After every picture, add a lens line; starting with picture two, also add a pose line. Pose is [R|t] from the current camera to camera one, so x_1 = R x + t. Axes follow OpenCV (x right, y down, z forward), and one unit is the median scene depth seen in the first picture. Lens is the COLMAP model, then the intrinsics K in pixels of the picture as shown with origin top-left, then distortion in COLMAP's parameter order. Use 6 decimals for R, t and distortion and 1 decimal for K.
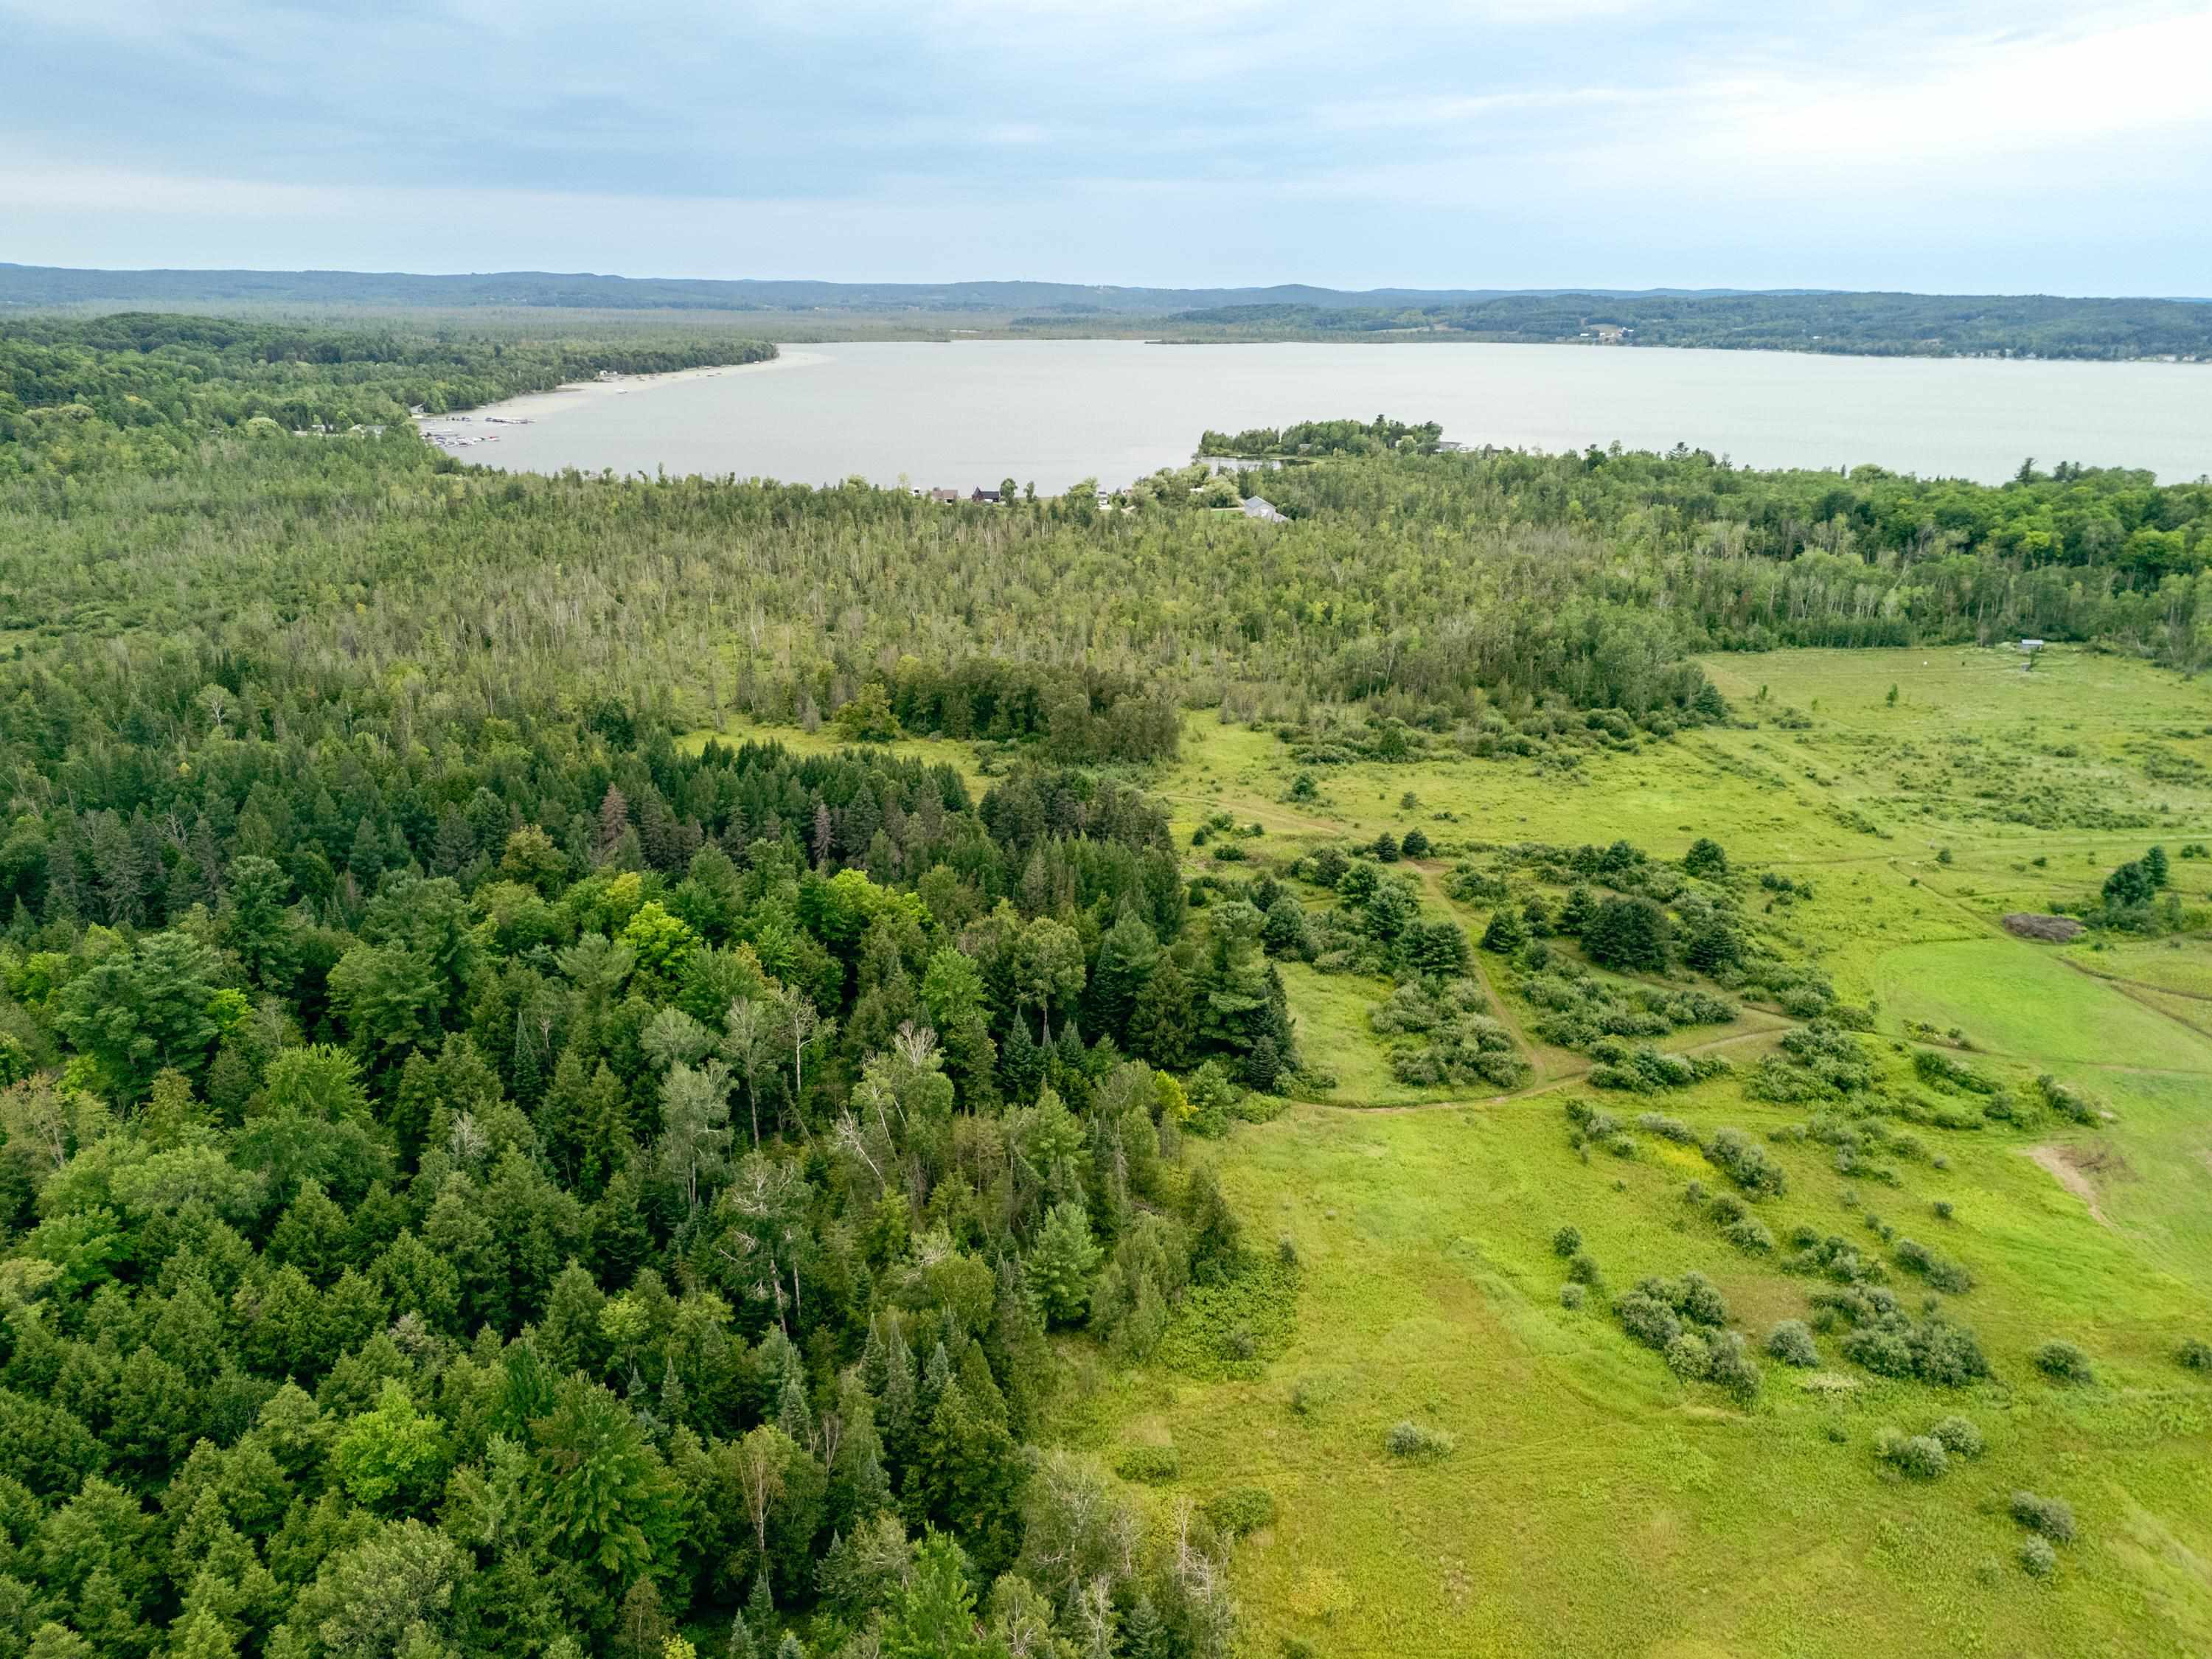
lens RADIAL K [[1628.6, 0, 1106.0], [0, 1628.6, 829.5], [0, 0, 1]] dist [0.076588, -0.080157]
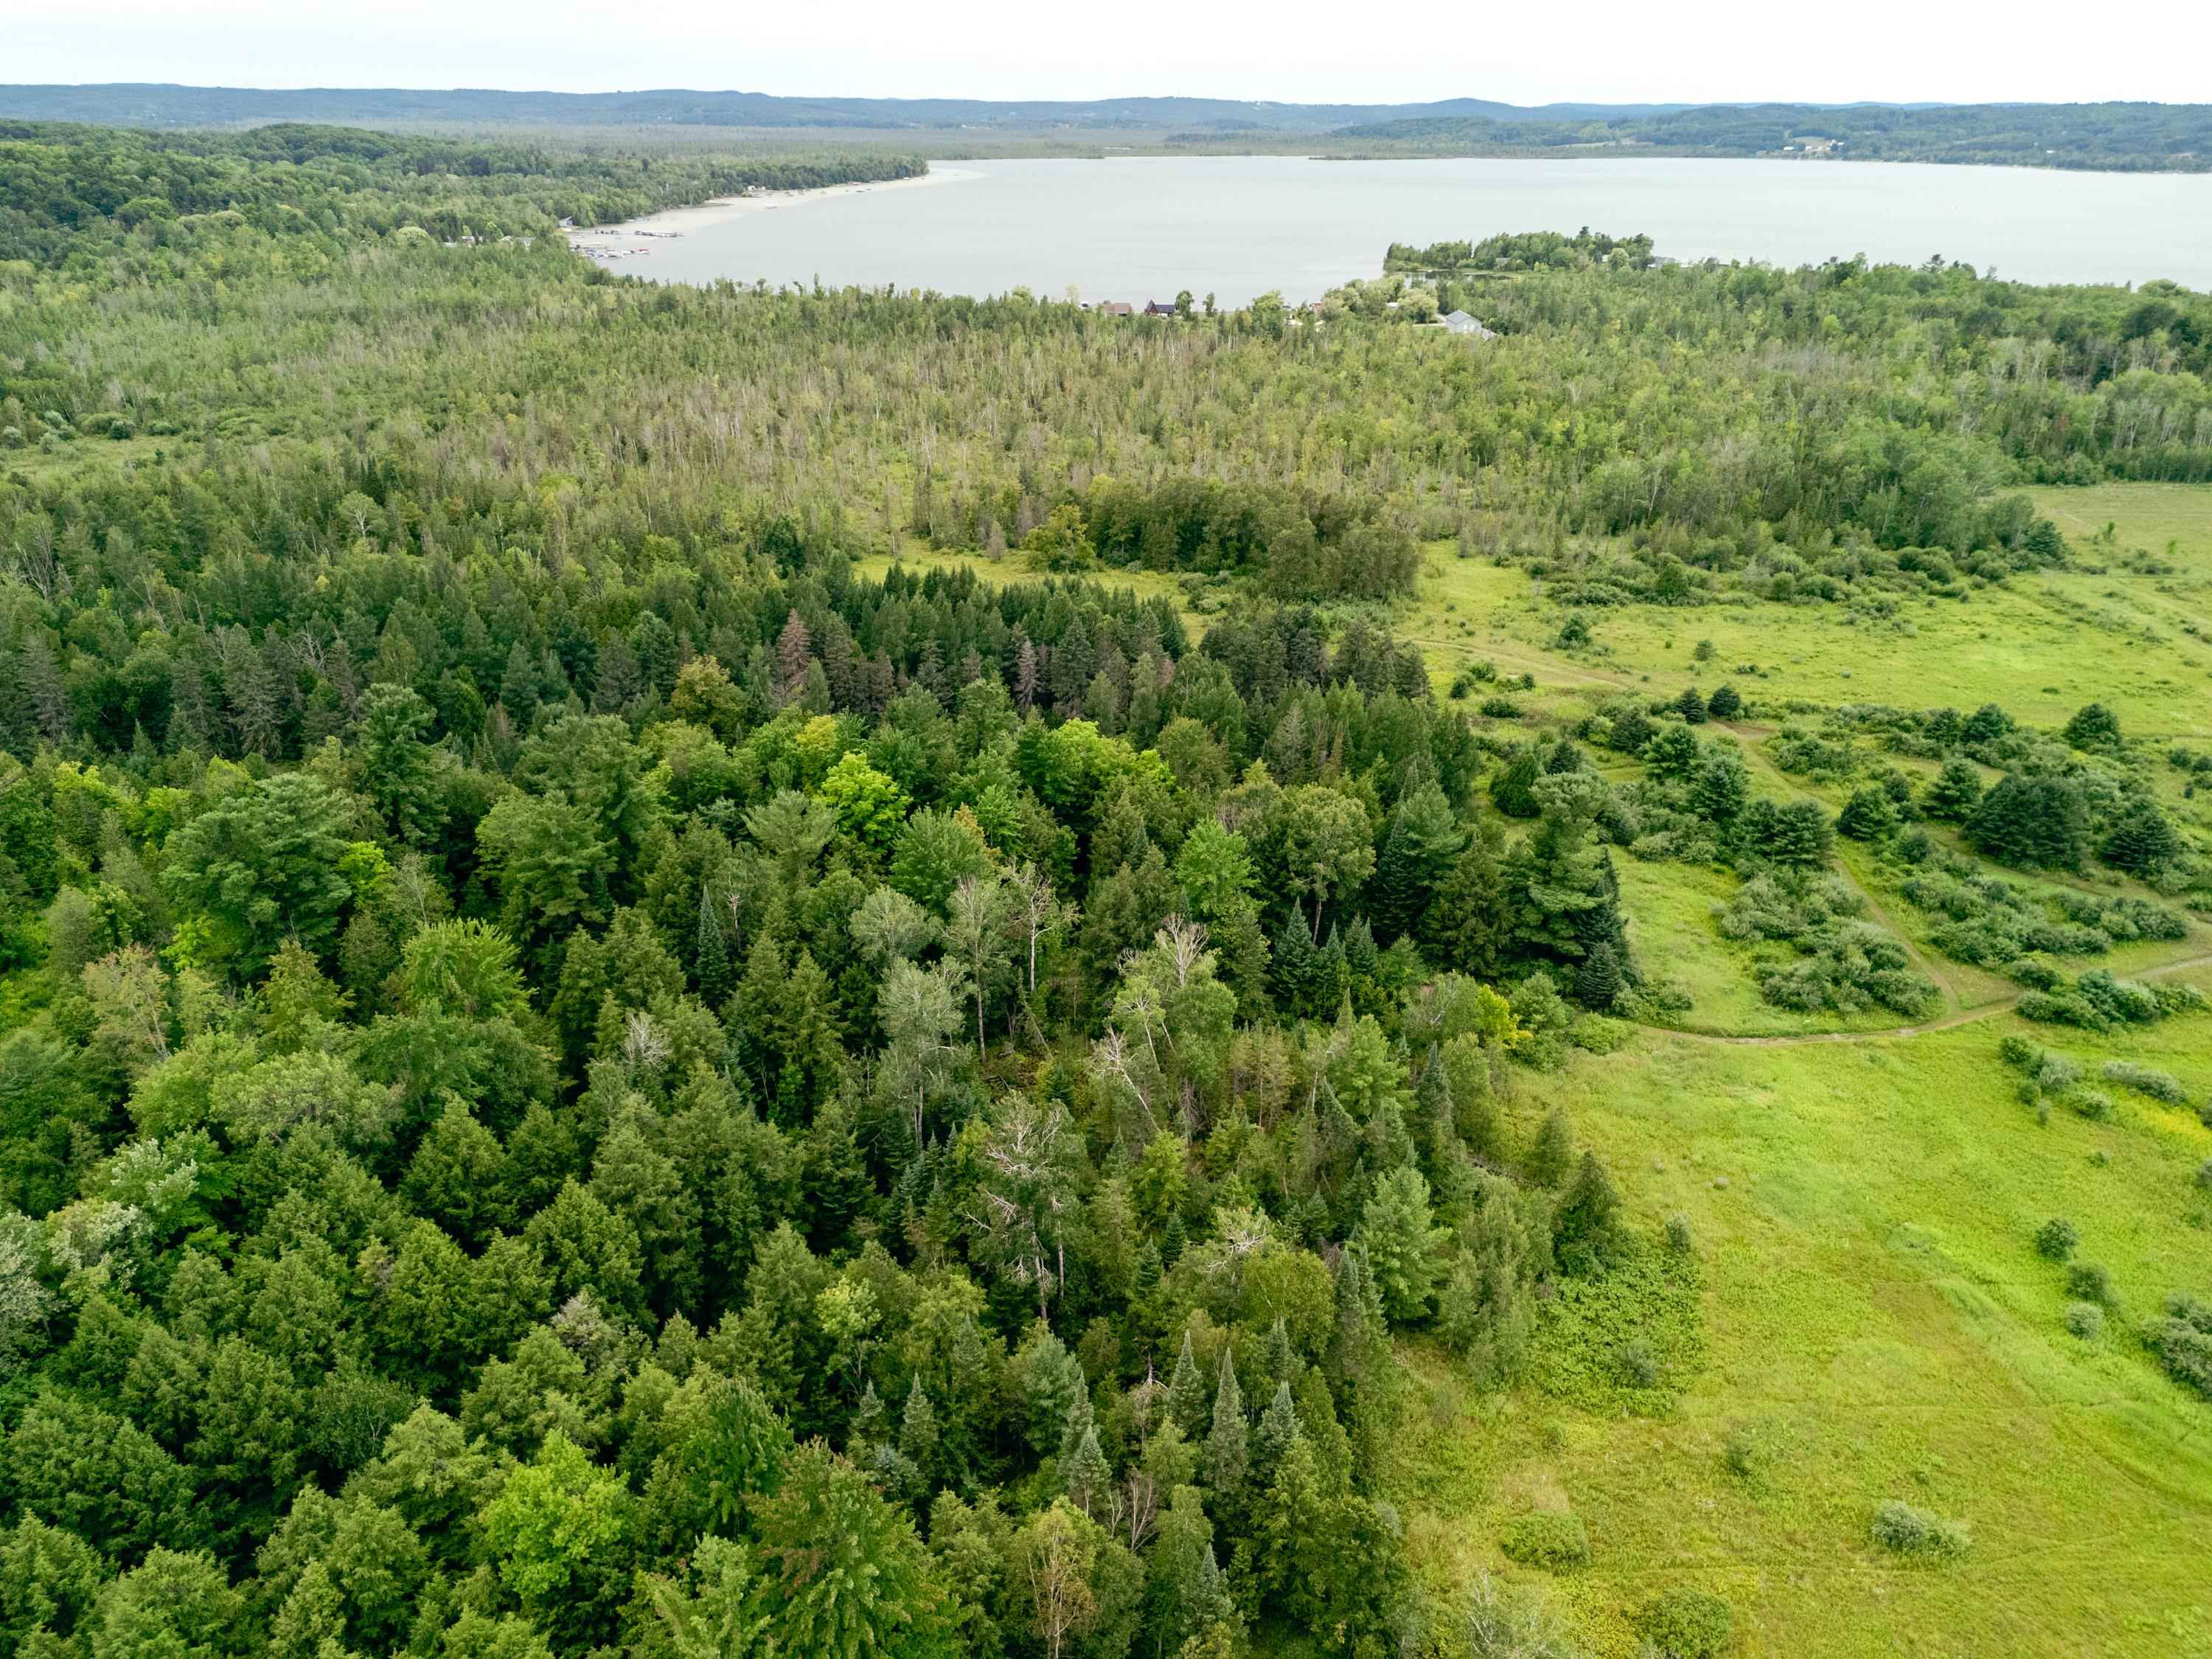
lens RADIAL K [[1628.6, 0, 1106.0], [0, 1628.6, 829.5], [0, 0, 1]] dist [0.076588, -0.080157]
pose [[0.996377, 0.031563, -0.078975, -0.067112], [-0.023959, 0.995146, 0.095446, 0.000874], [0.081604, -0.093208, 0.992297, 0.151874]]
